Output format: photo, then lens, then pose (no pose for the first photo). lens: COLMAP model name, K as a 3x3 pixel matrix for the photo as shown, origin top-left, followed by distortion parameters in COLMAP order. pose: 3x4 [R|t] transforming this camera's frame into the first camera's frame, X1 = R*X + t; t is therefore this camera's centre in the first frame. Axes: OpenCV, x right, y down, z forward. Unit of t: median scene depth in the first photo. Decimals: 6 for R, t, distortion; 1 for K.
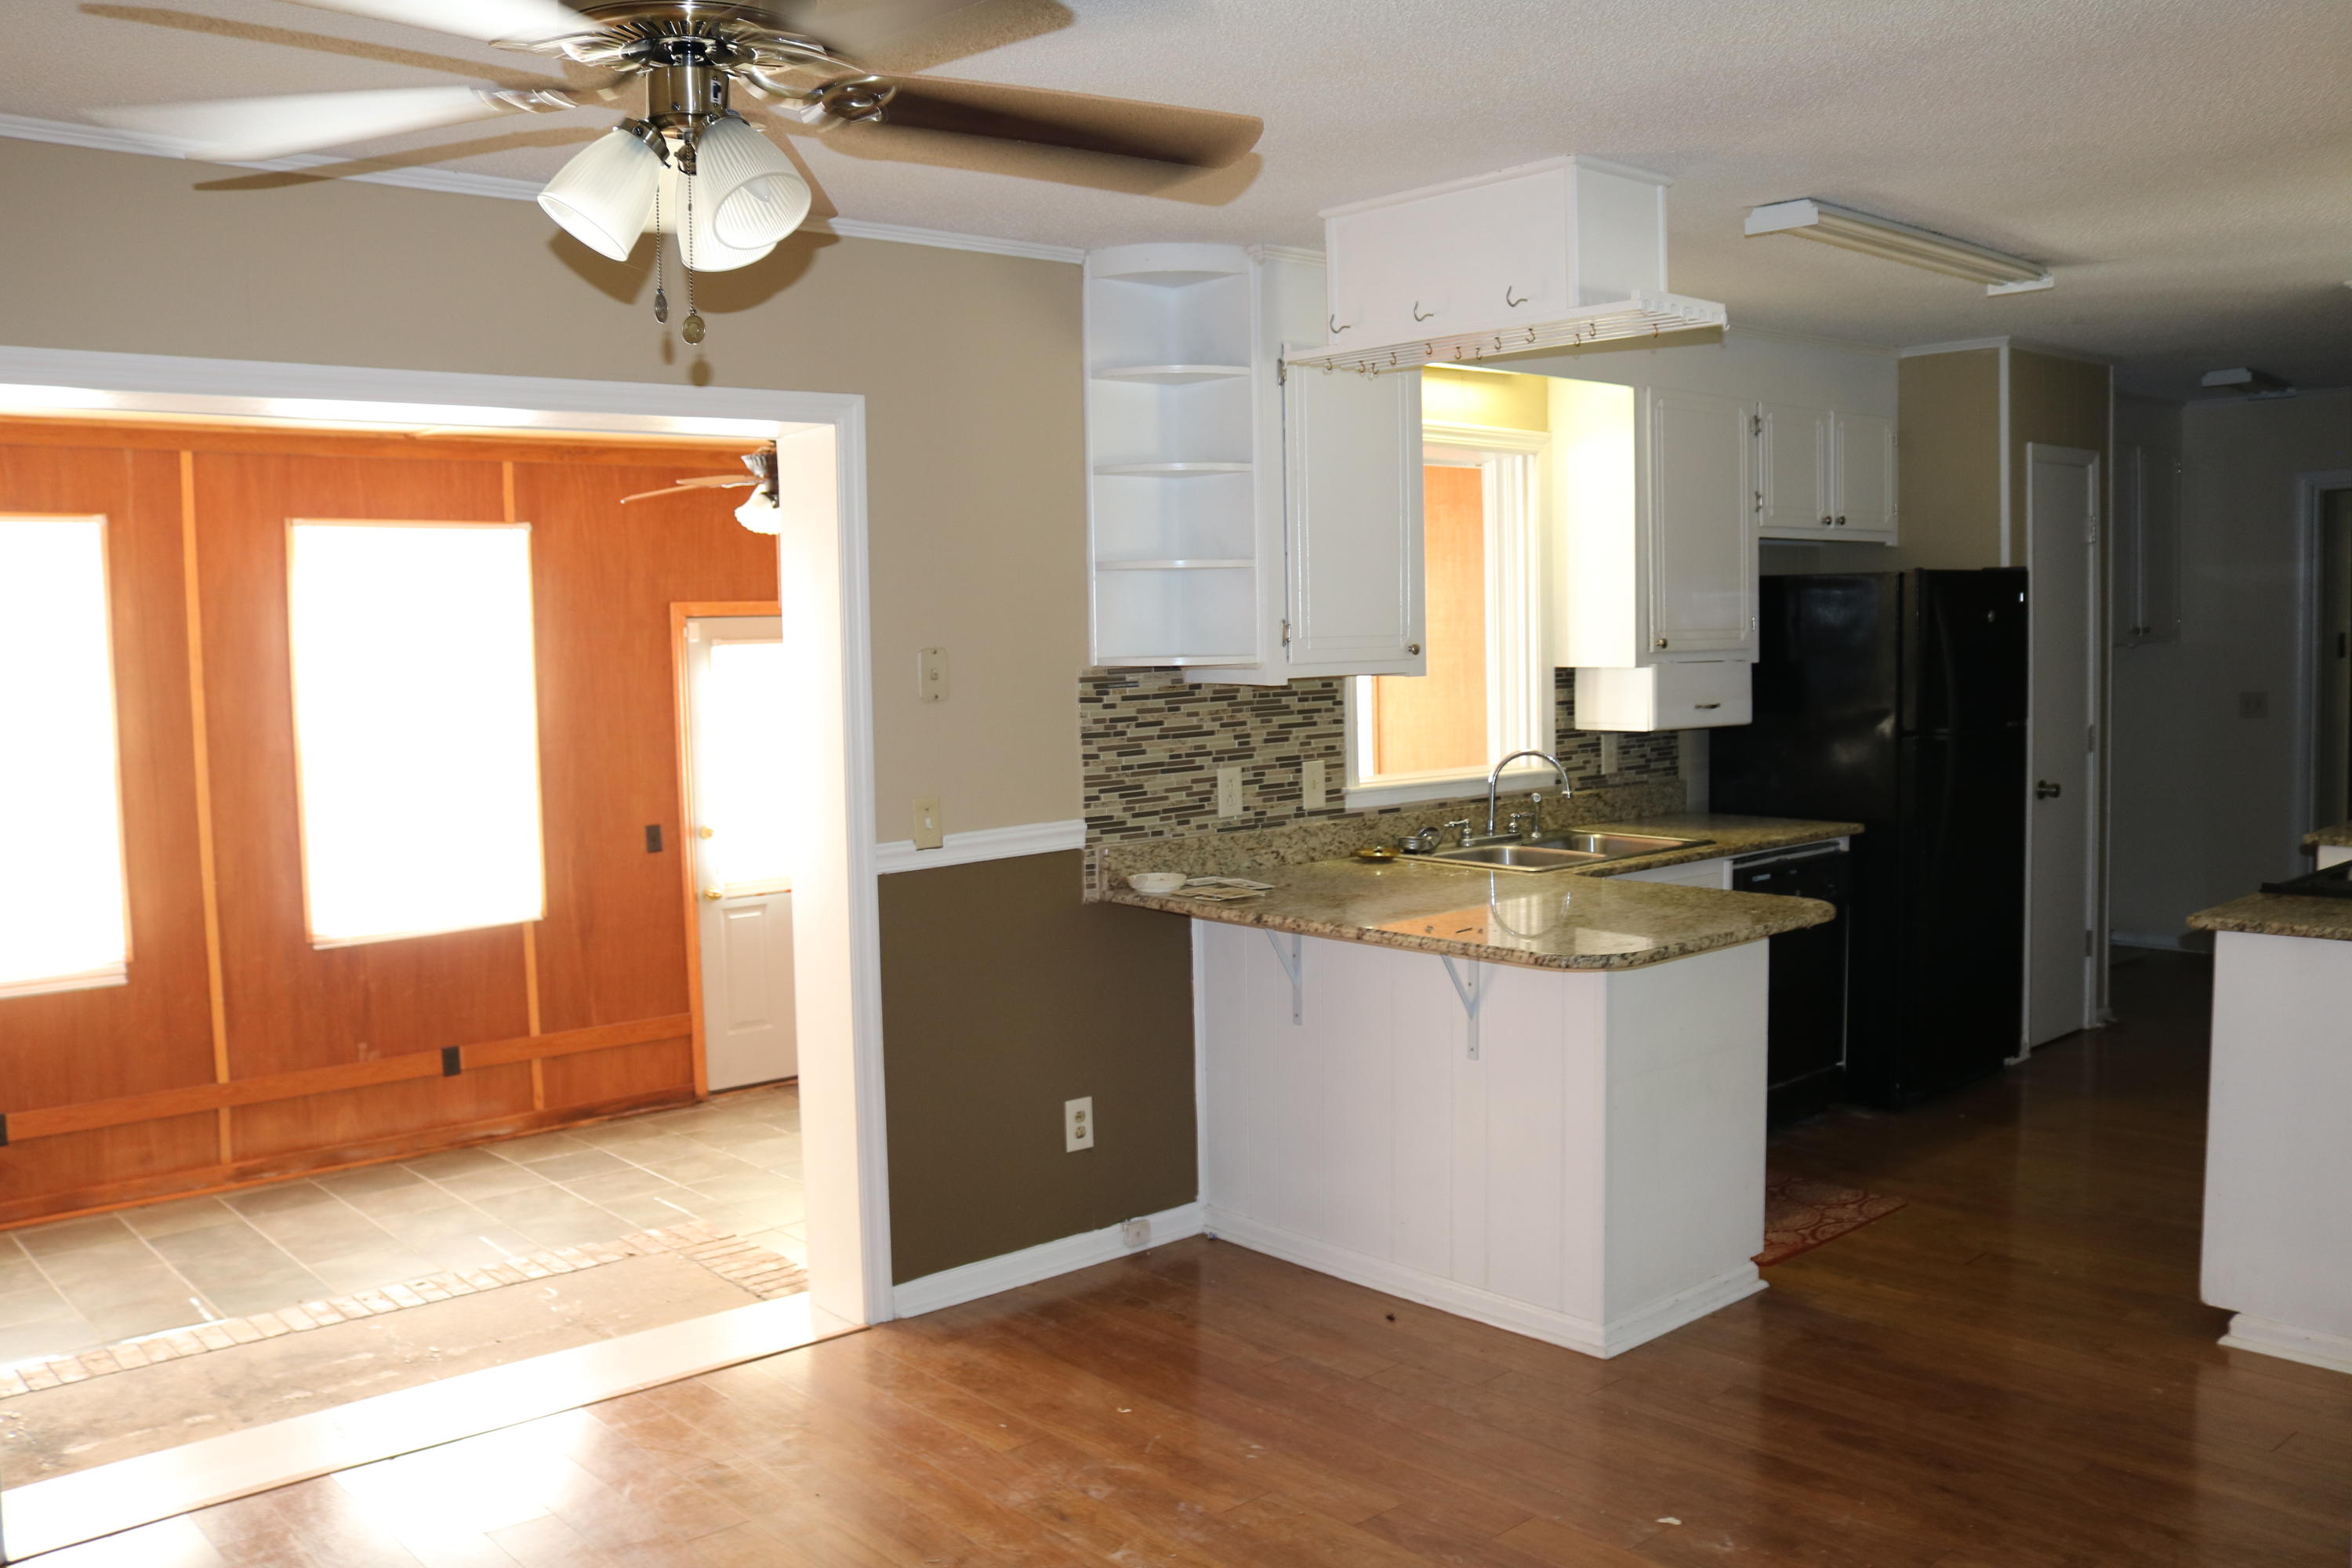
lens RADIAL K [[1925.6, 0, 1186.3], [0, 1925.6, 775.6], [0, 0, 1]] dist [-0.164577, 0.104387]
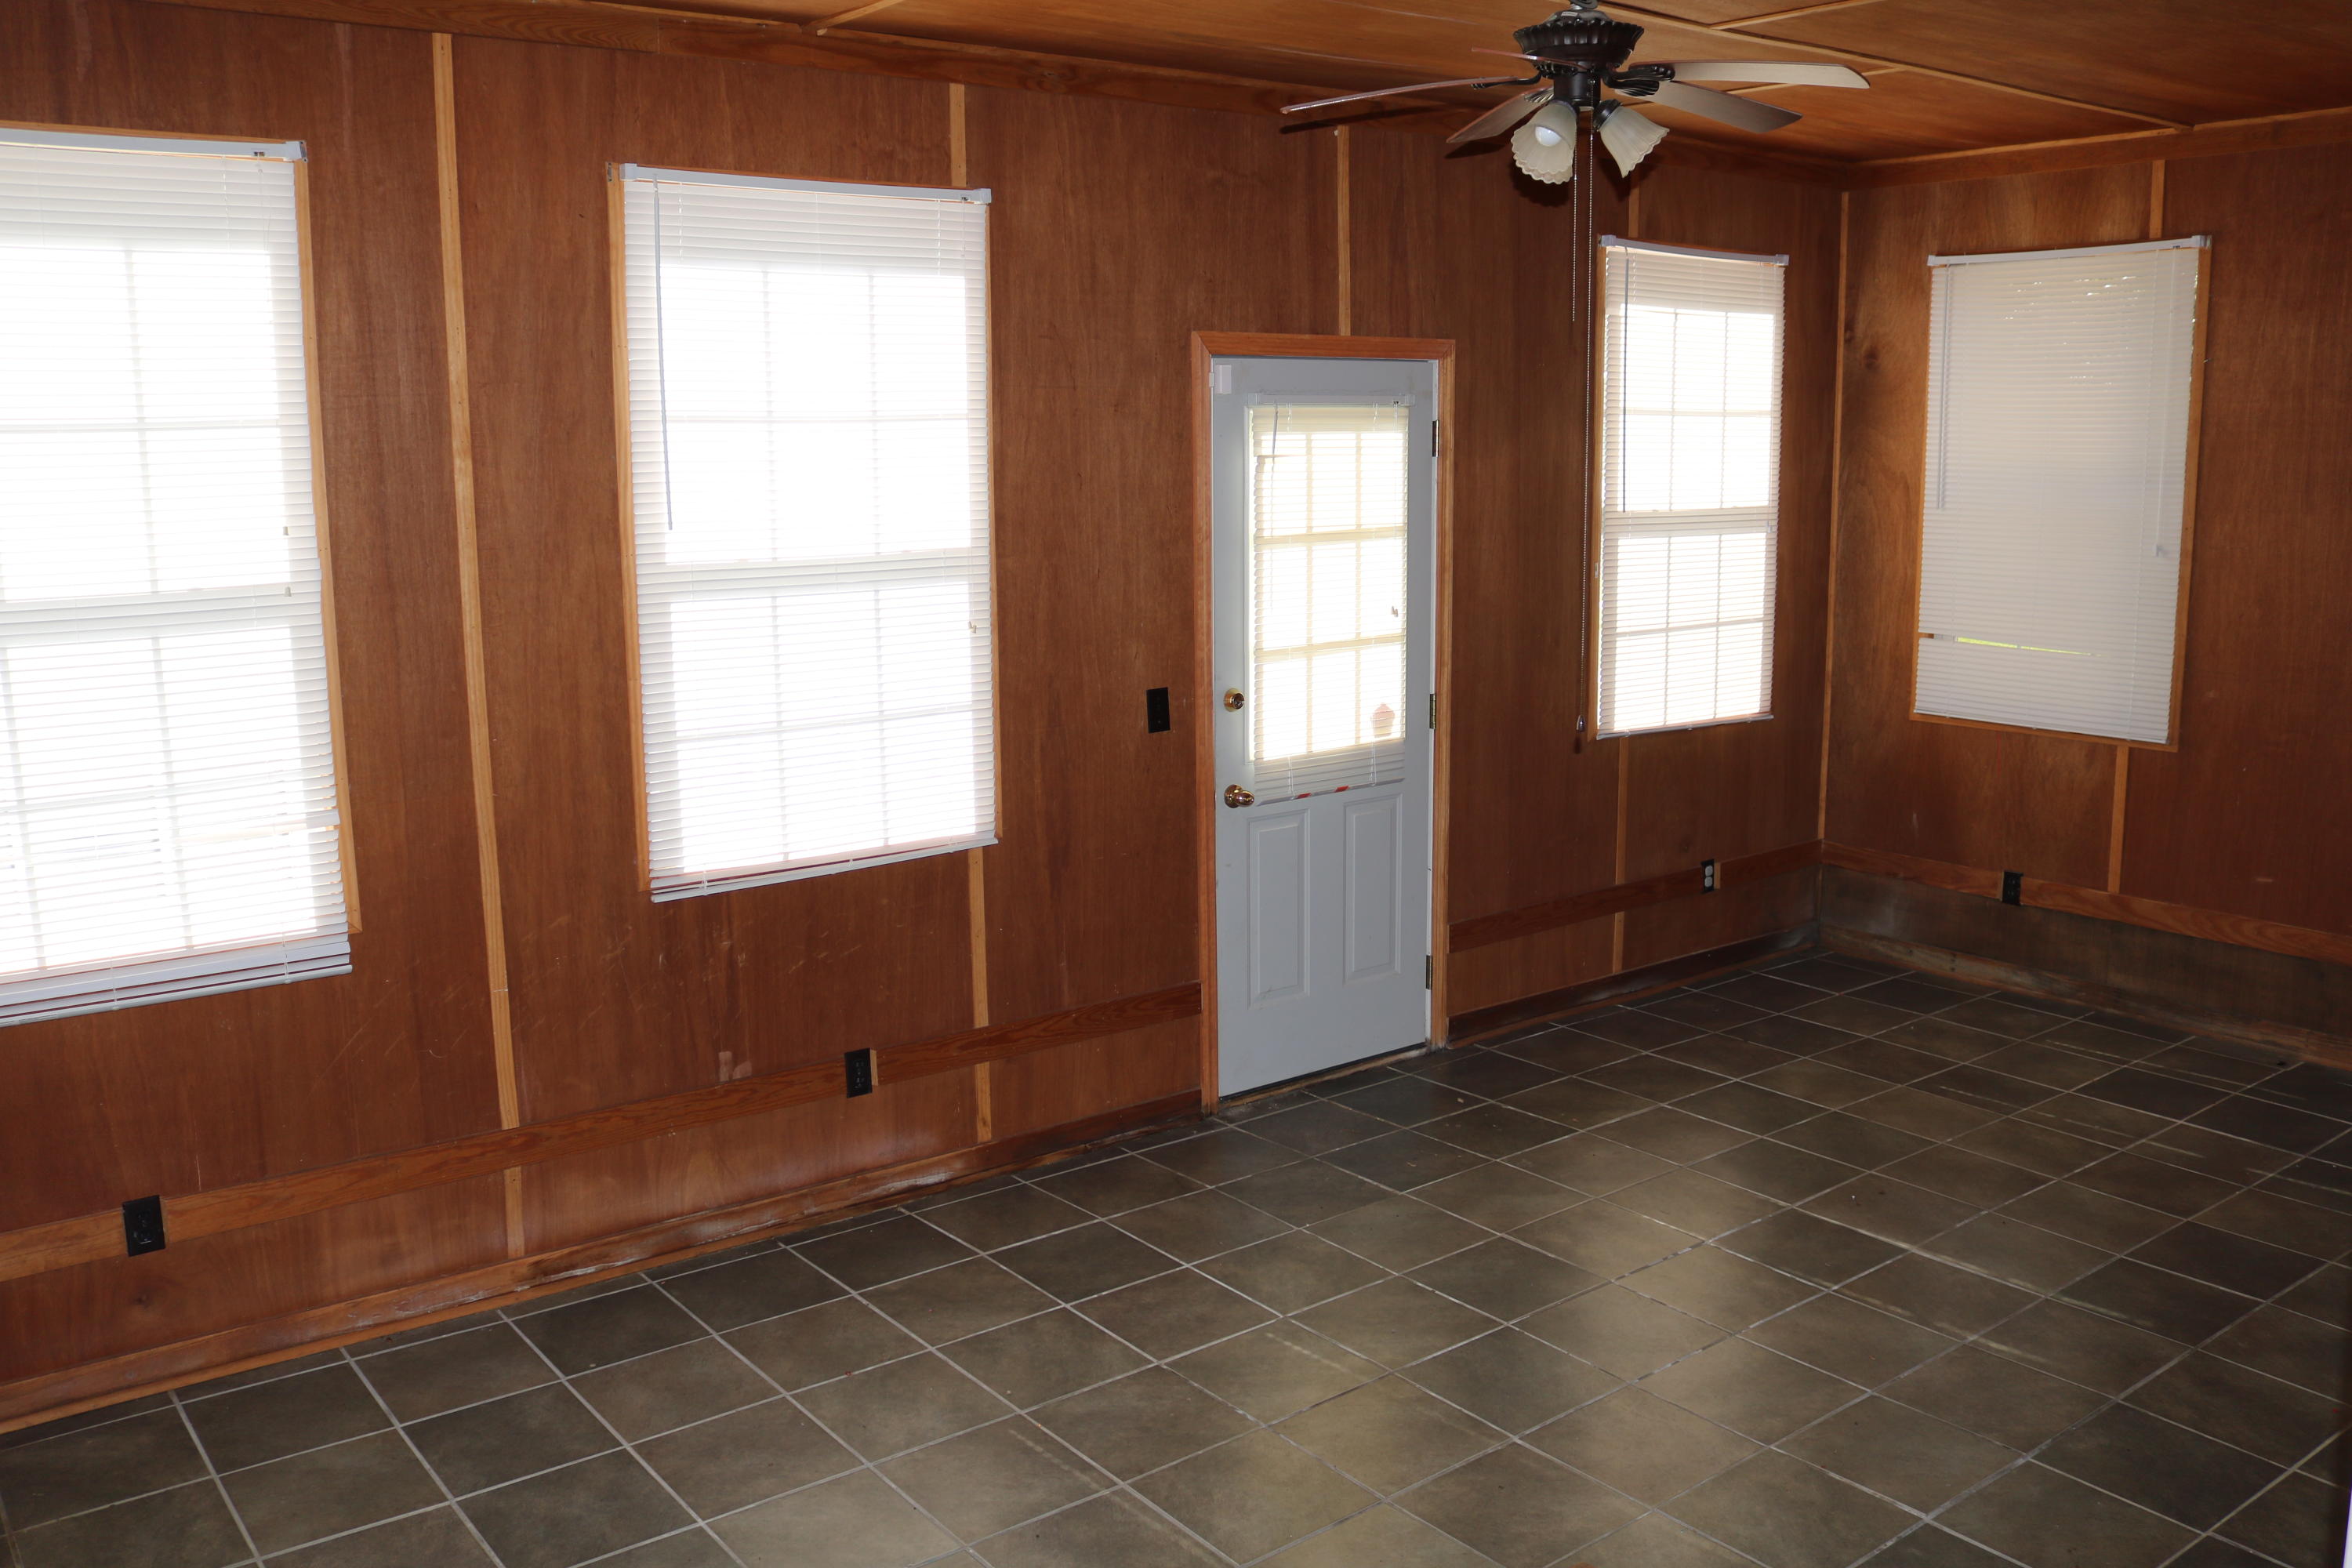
lens RADIAL K [[1960.9, 0, 1135.5], [0, 1960.9, 775.2], [0, 0, 1]] dist [-0.166508, 0.116033]
pose [[0.995045, 0.026715, -0.095773, -0.256283], [-0.016779, 0.994531, 0.103085, -0.013714], [0.098003, -0.100967, 0.990051, 0.406309]]
